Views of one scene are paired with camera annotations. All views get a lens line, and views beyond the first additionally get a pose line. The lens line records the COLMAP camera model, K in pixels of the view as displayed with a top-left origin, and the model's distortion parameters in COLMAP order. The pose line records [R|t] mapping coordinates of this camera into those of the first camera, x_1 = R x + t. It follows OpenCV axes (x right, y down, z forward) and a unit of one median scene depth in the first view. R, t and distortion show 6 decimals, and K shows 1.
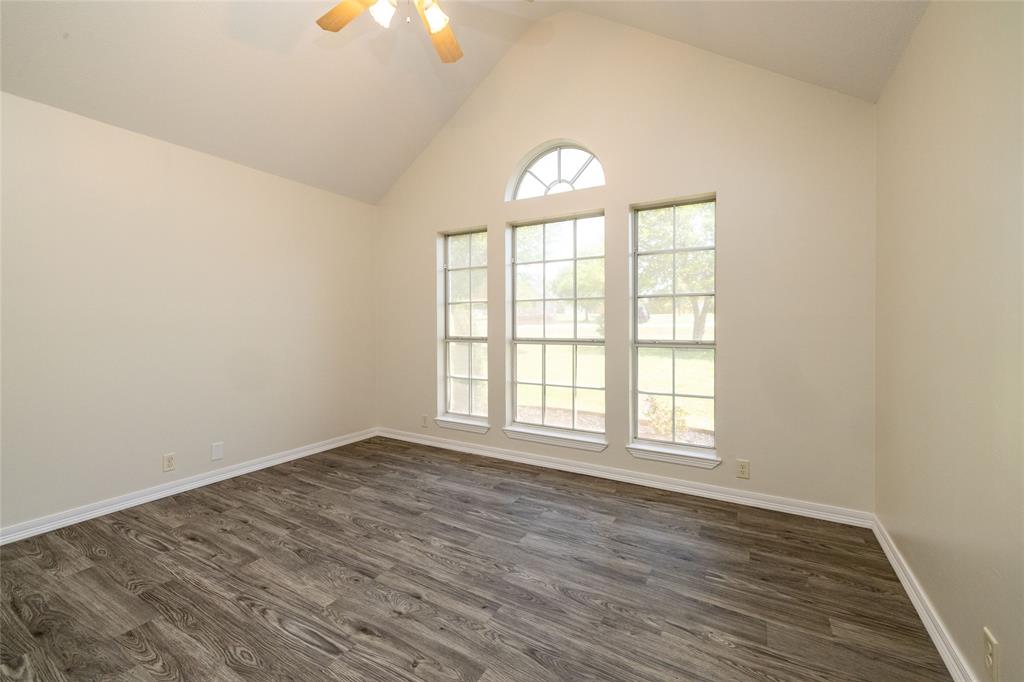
lens RADIAL K [[413.5, 0, 512.9], [0, 413.5, 326.2], [0, 0, 1]] dist [-0.000557, 0.000008]
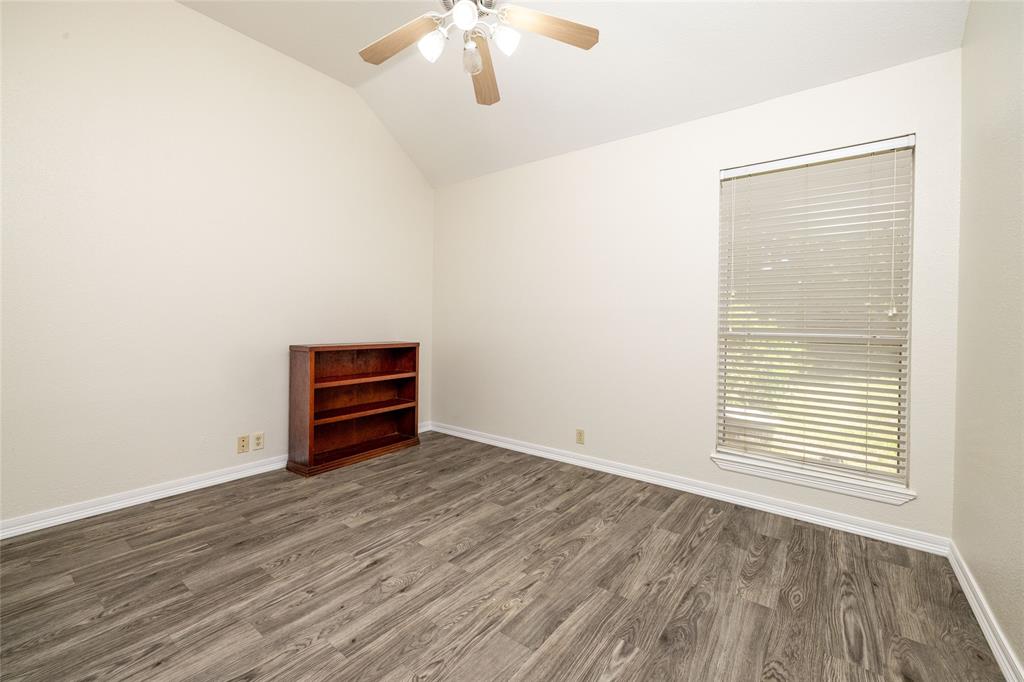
lens RADIAL K [[413.5, 0, 512.9], [0, 413.5, 326.2], [0, 0, 1]] dist [-0.000557, 0.000008]
pose [[-0.107434, 0.007128, -0.994187, 0.608950], [-0.017035, 0.999814, 0.009009, 0.015109], [0.994066, 0.017904, -0.107293, 1.161286]]
